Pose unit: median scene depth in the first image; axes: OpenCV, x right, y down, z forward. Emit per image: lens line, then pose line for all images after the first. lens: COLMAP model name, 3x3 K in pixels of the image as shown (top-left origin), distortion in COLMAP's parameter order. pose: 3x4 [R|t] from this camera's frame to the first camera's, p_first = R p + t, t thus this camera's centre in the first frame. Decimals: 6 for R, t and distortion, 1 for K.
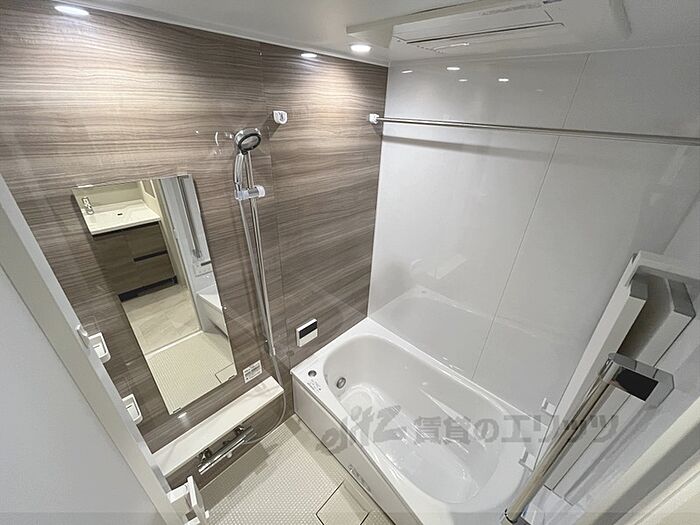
lens RADIAL K [[283.8, 0, 348.7], [0, 283.8, 262.1], [0, 0, 1]] dist [-0.002985, -0.000097]
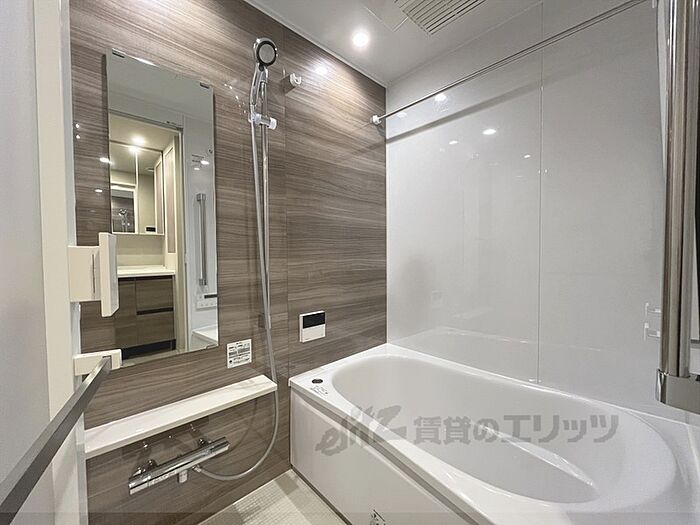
lens RADIAL K [[283.8, 0, 349.5], [0, 283.8, 263.4], [0, 0, 1]] dist [-0.002985, -0.000097]
pose [[0.998134, -0.041670, -0.044623, 0.004293], [0.016887, 0.890790, -0.454102, 0.494363], [0.058672, 0.452501, 0.889832, 0.208048]]
